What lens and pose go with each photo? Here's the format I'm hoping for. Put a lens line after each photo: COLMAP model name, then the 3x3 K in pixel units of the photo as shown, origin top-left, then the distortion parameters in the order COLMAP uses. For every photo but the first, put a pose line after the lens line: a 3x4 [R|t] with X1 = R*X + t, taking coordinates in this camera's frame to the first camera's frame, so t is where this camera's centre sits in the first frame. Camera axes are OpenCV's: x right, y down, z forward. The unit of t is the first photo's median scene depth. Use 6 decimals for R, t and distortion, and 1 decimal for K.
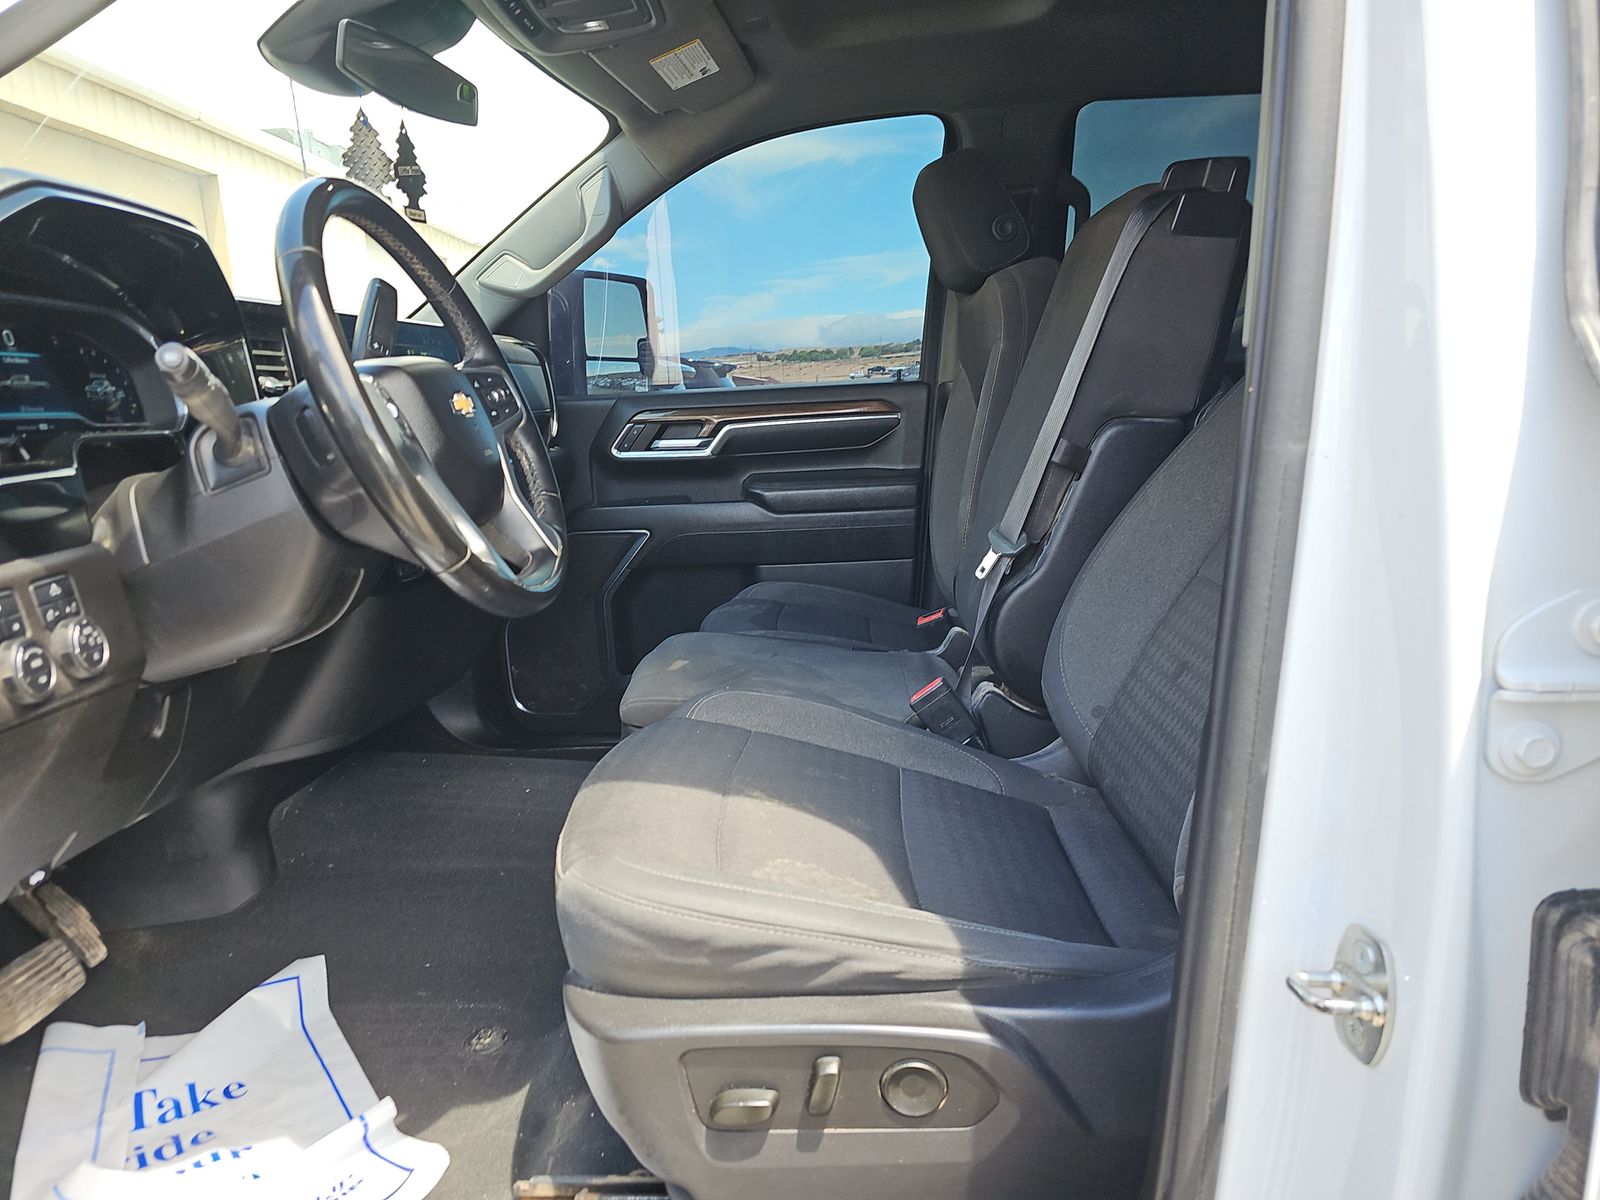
lens RADIAL K [[1067.7, 0, 800.0], [0, 1067.7, 600.0], [0, 0, 1]] dist [0.036432, -0.055799]
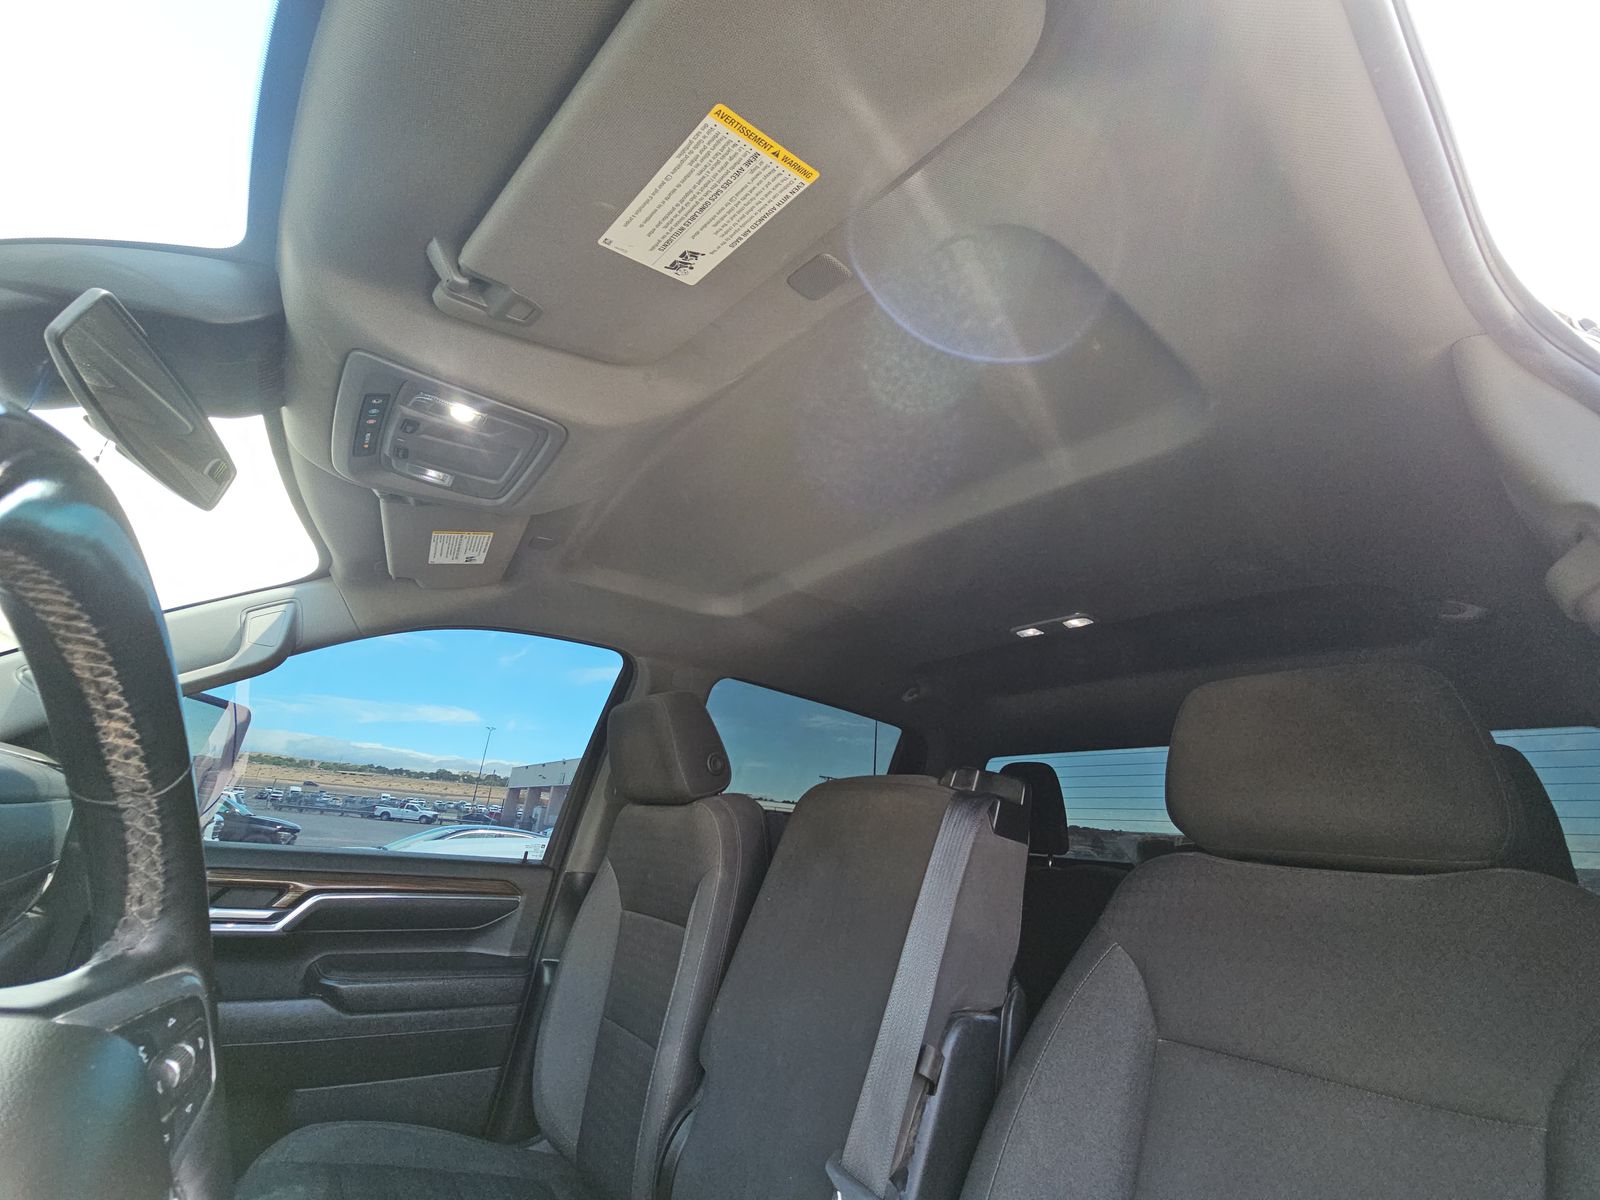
lens RADIAL K [[651.2, 0, 799.6], [0, 651.2, 604.3], [0, 0, 1]] dist [0.010435, 0.000047]
pose [[0.771441, 0.325686, 0.546633, -0.143641], [-0.007730, 0.863813, -0.503754, -0.106580], [-0.636254, 0.384391, 0.668898, 0.307510]]
